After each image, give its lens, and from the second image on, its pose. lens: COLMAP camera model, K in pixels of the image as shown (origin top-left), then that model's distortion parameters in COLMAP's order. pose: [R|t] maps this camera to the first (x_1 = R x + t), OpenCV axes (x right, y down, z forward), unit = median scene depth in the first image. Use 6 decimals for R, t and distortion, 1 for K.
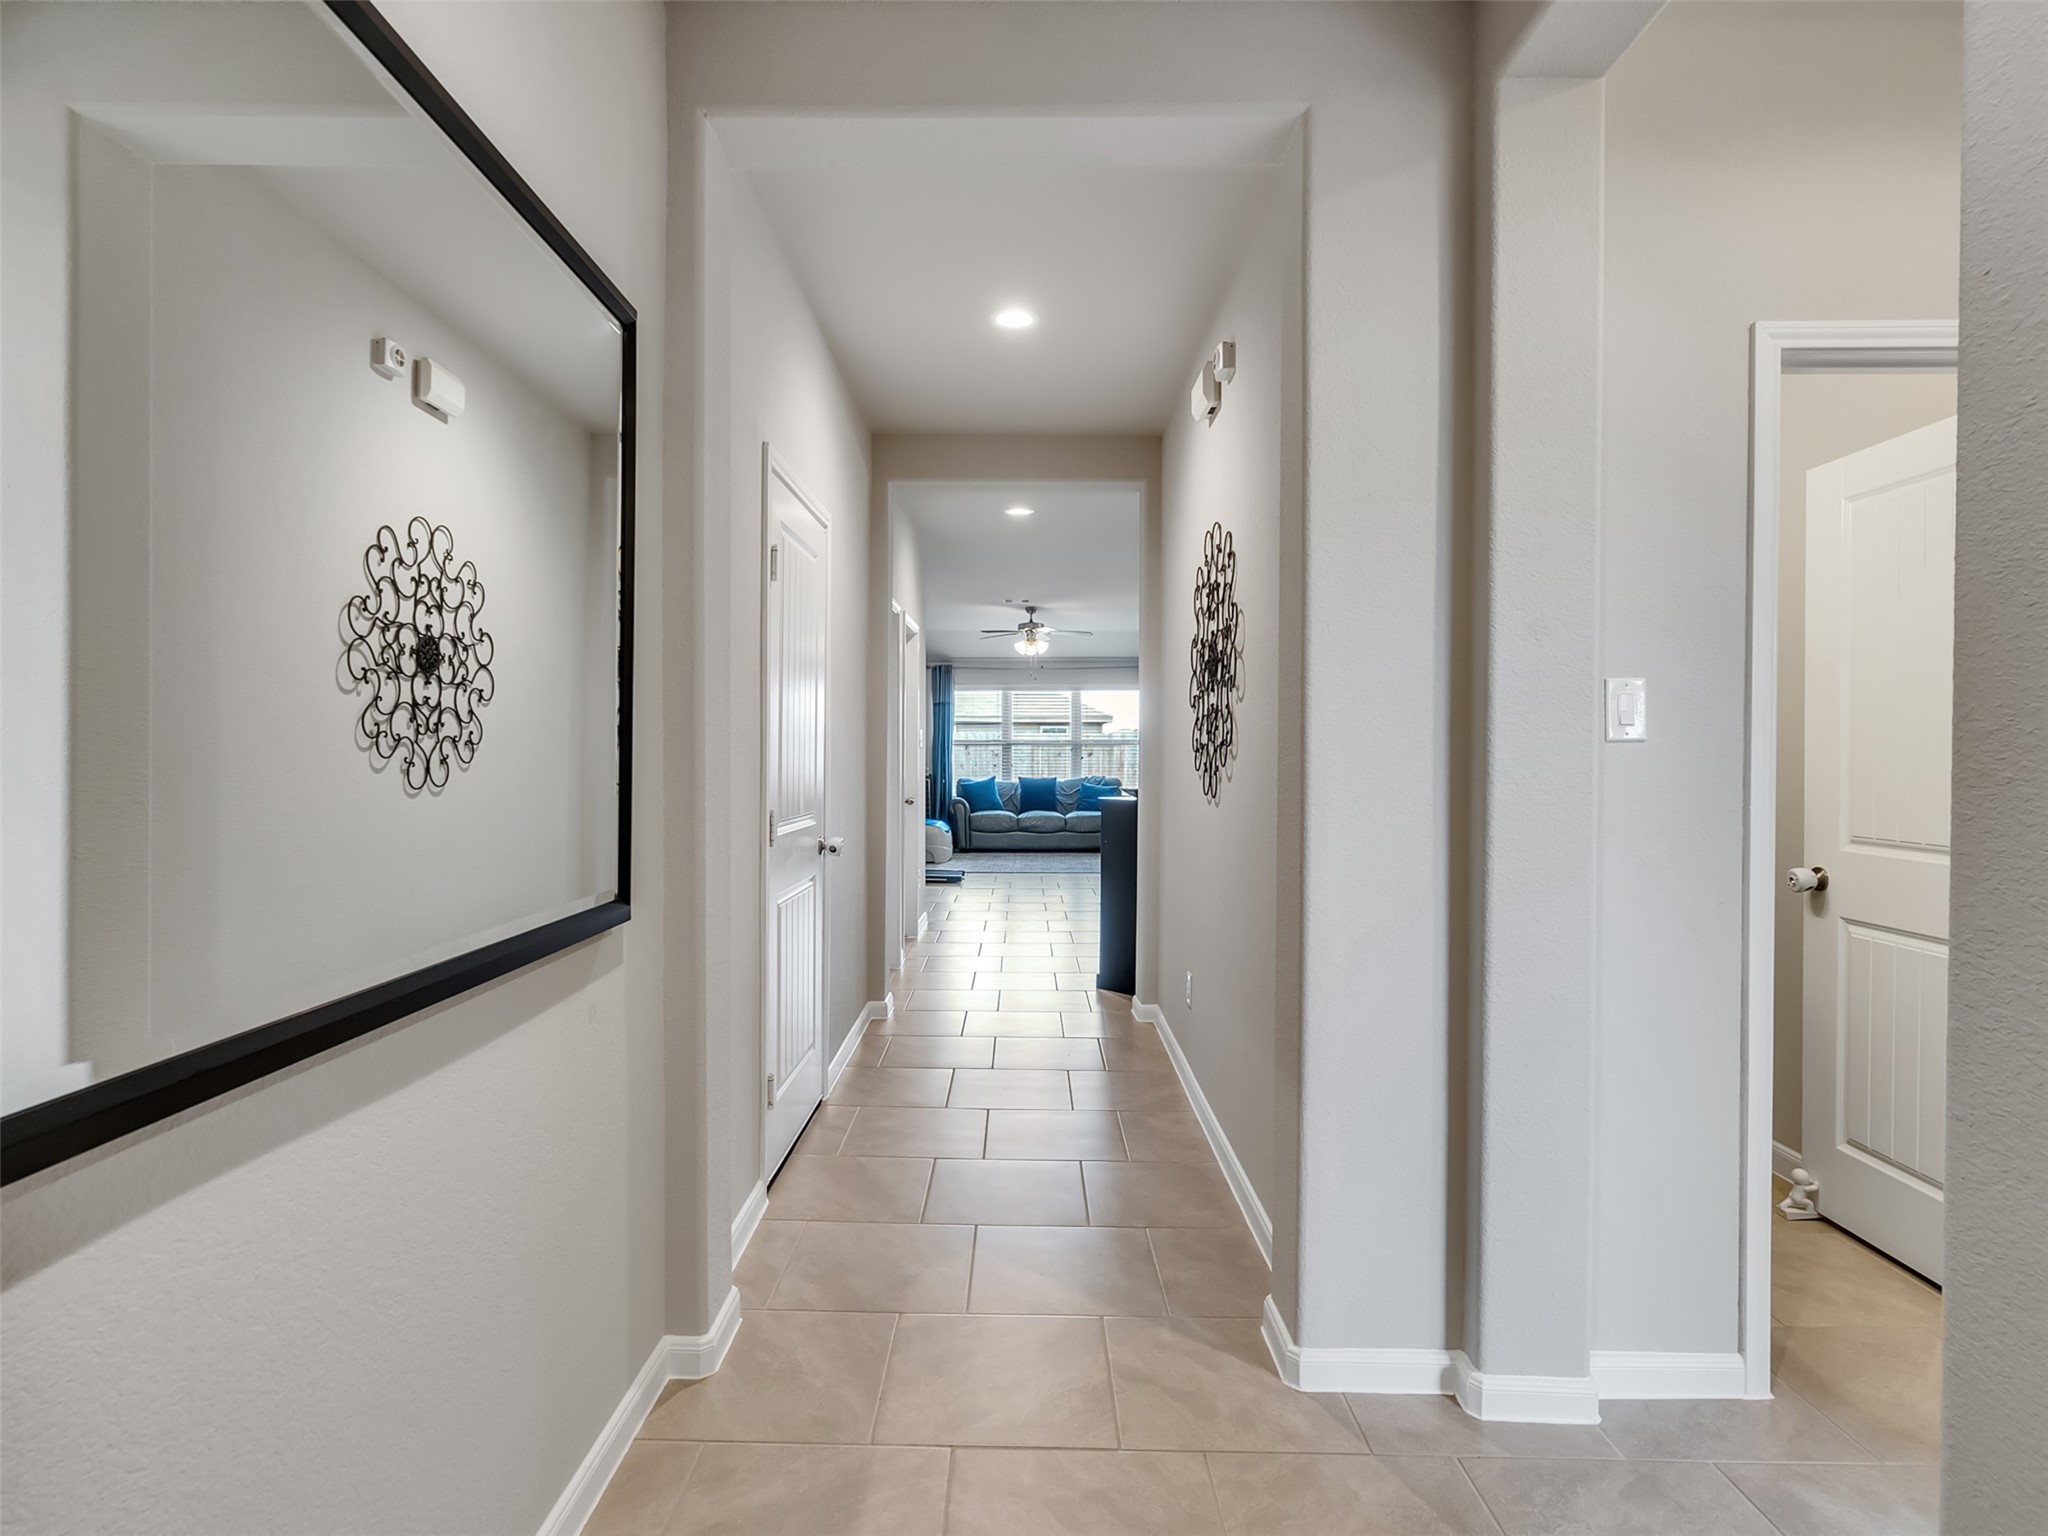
lens RADIAL K [[1046.6, 0, 1006.9], [0, 1046.6, 764.4], [0, 0, 1]] dist [-0.005256, 0.000232]
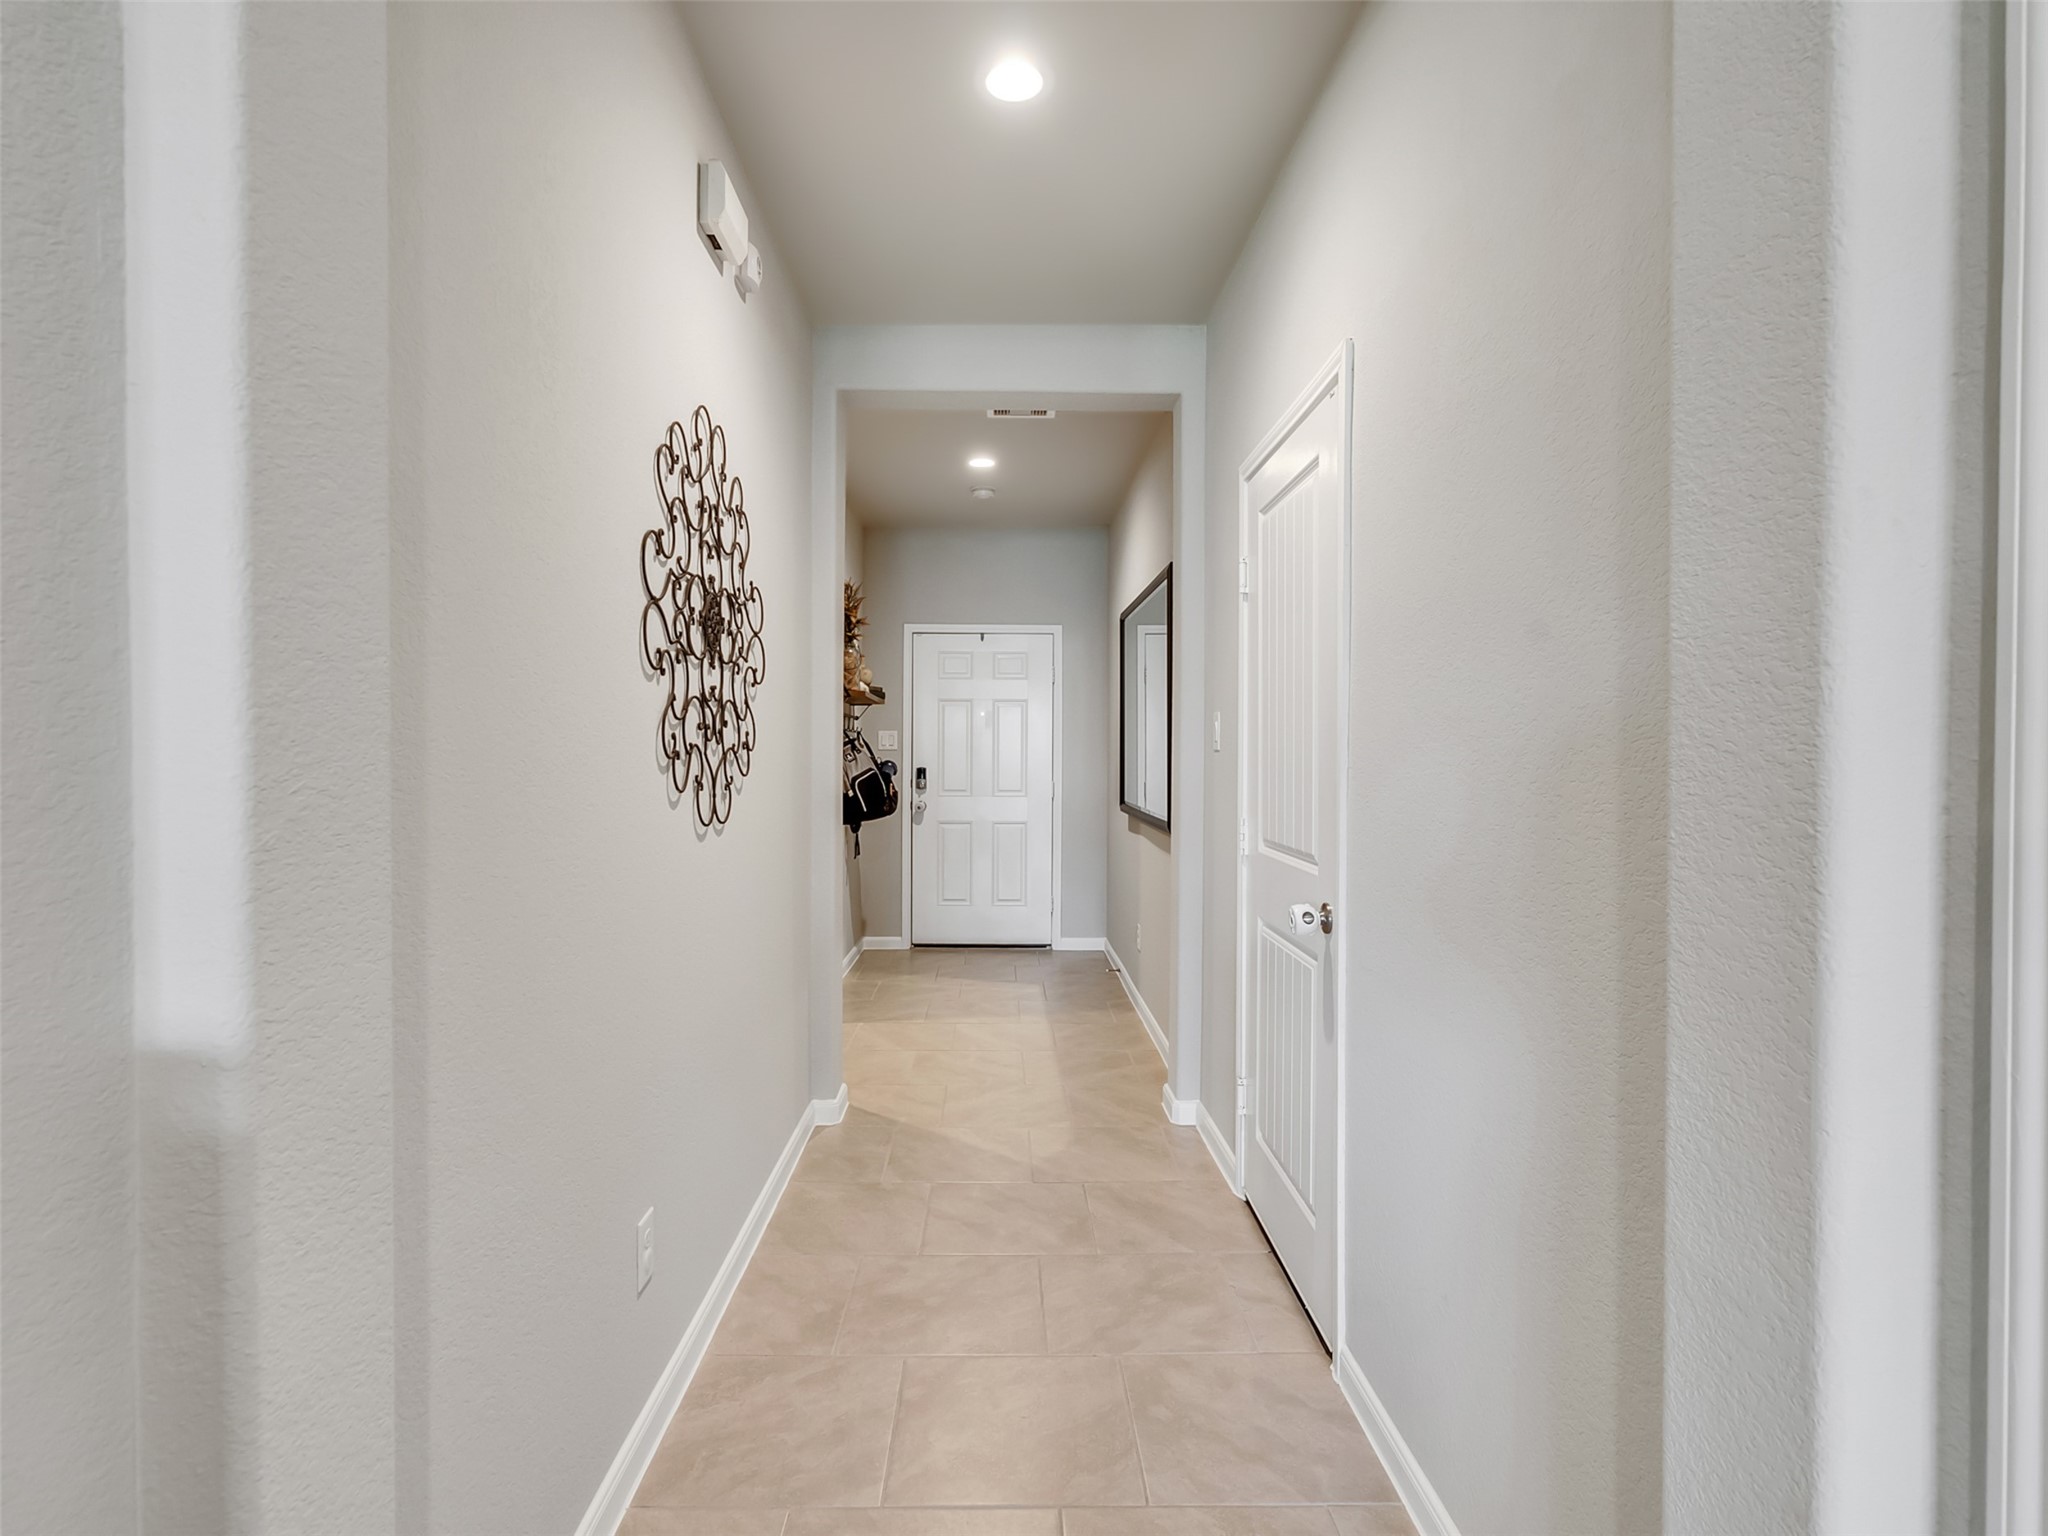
lens RADIAL K [[1050.1, 0, 1005.1], [0, 1050.1, 765.8], [0, 0, 1]] dist [-0.013796, 0.012228]
pose [[-0.999790, -0.004359, -0.020046, 0.005560], [-0.004890, 0.999636, 0.026521, -0.007060], [0.019923, 0.026614, -0.999447, 0.478800]]
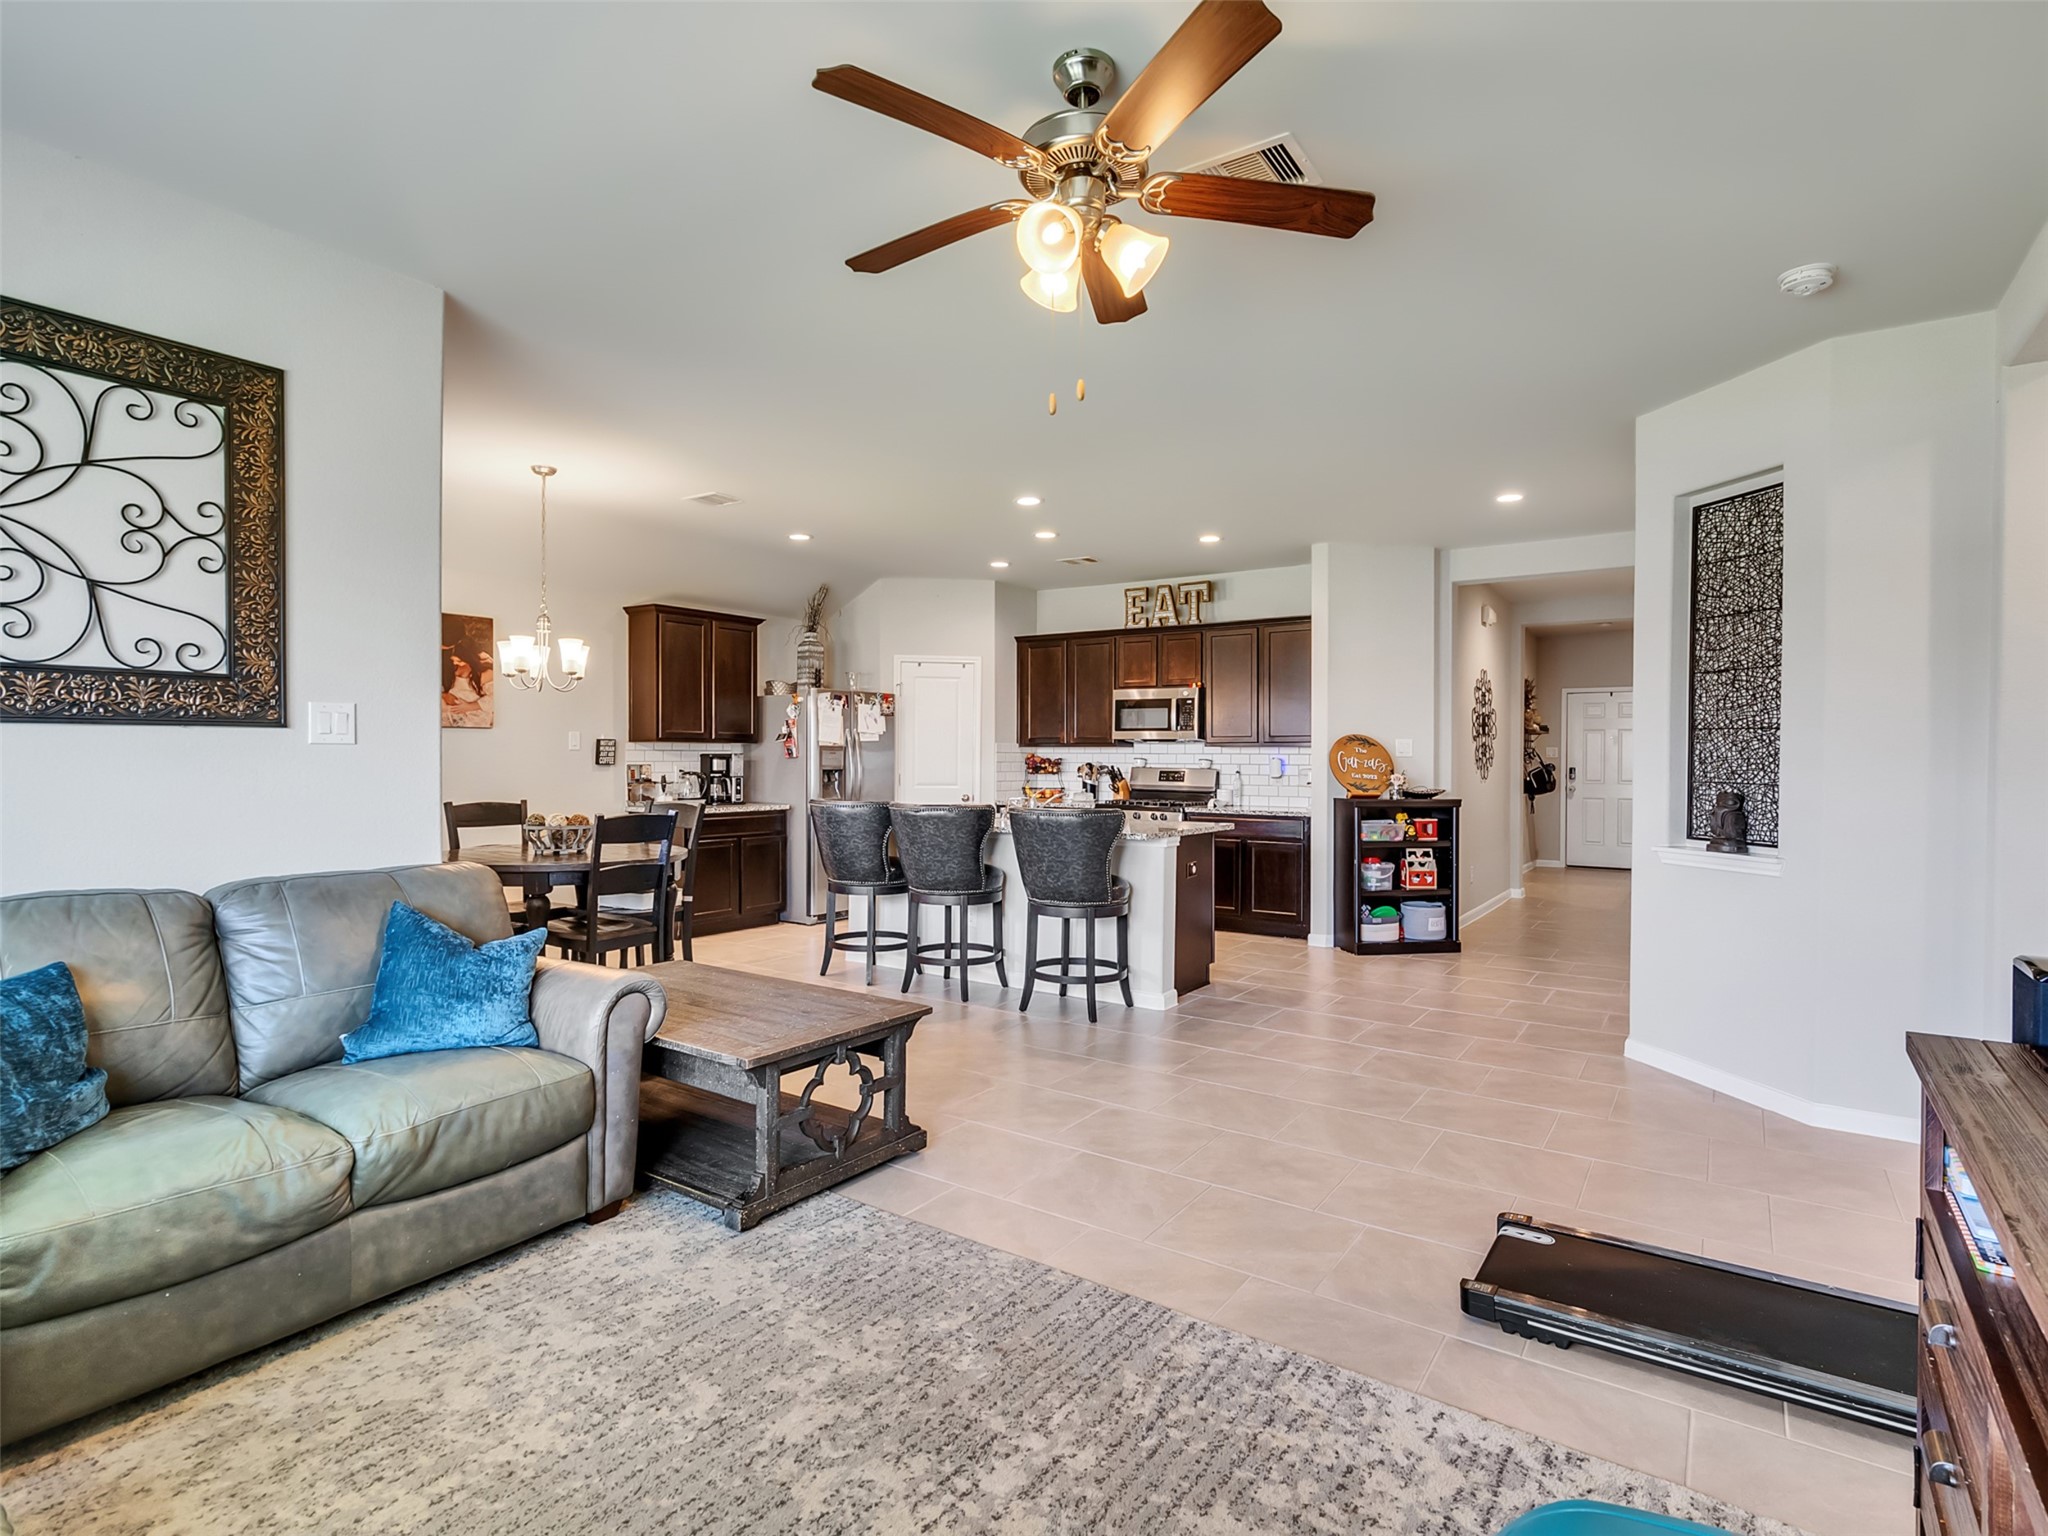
lens RADIAL K [[1050.1, 0, 1005.1], [0, 1050.1, 765.8], [0, 0, 1]] dist [-0.013796, 0.012228]
pose [[-0.826736, -0.010970, 0.562483, -0.069172], [0.001618, 0.999759, 0.021876, -0.014883], [-0.562588, 0.018996, -0.826519, 1.006170]]
